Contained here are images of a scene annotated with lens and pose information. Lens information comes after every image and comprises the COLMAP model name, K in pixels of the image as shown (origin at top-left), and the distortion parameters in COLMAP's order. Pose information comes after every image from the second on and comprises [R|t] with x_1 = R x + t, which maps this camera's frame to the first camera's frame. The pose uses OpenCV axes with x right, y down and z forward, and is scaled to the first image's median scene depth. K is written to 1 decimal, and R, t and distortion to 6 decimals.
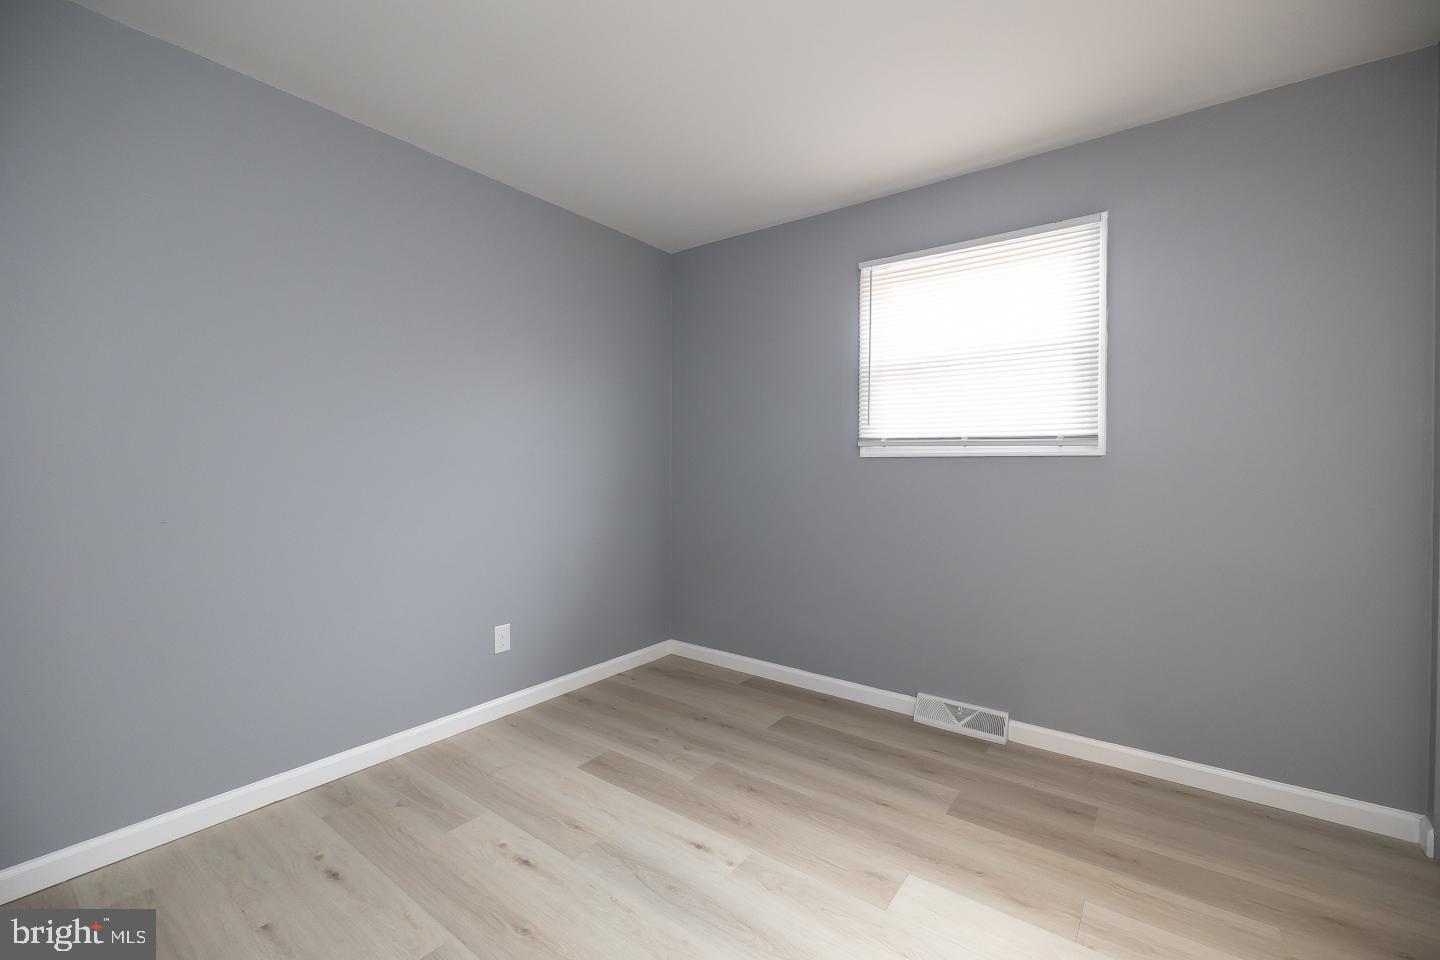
lens RADIAL K [[601.7, 0, 718.3], [0, 601.7, 475.6], [0, 0, 1]] dist [0.000579, 0.000280]
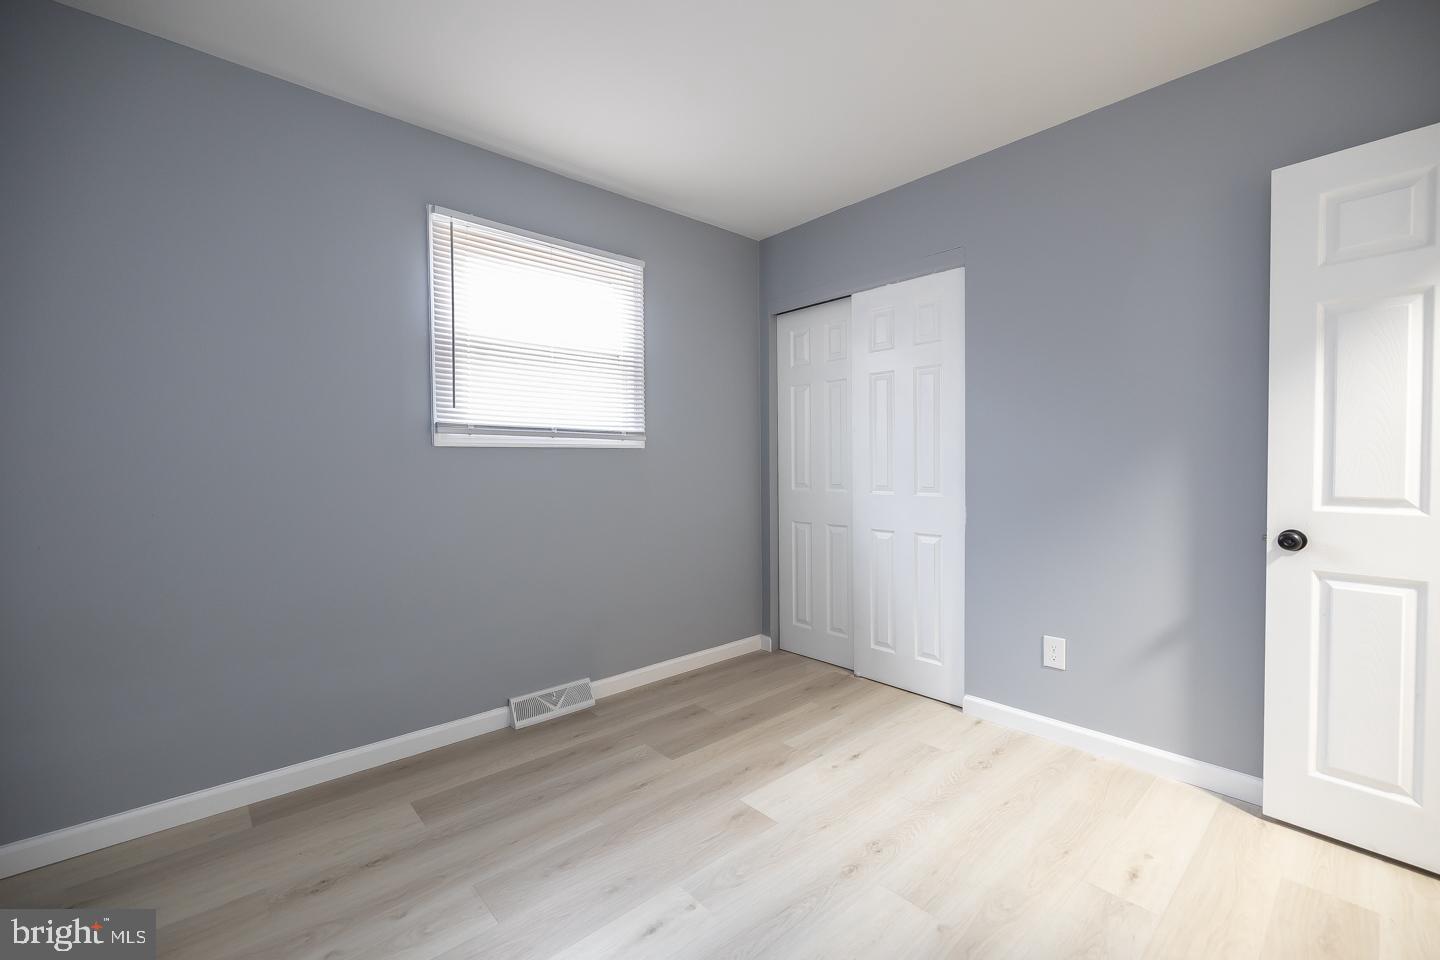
lens RADIAL K [[601.7, 0, 718.3], [0, 601.7, 475.6], [0, 0, 1]] dist [0.000579, 0.000280]
pose [[0.198588, -0.025942, 0.979740, -0.590888], [0.026265, 0.999431, 0.021139, 0.002229], [-0.979731, 0.021535, 0.199156, 0.566002]]
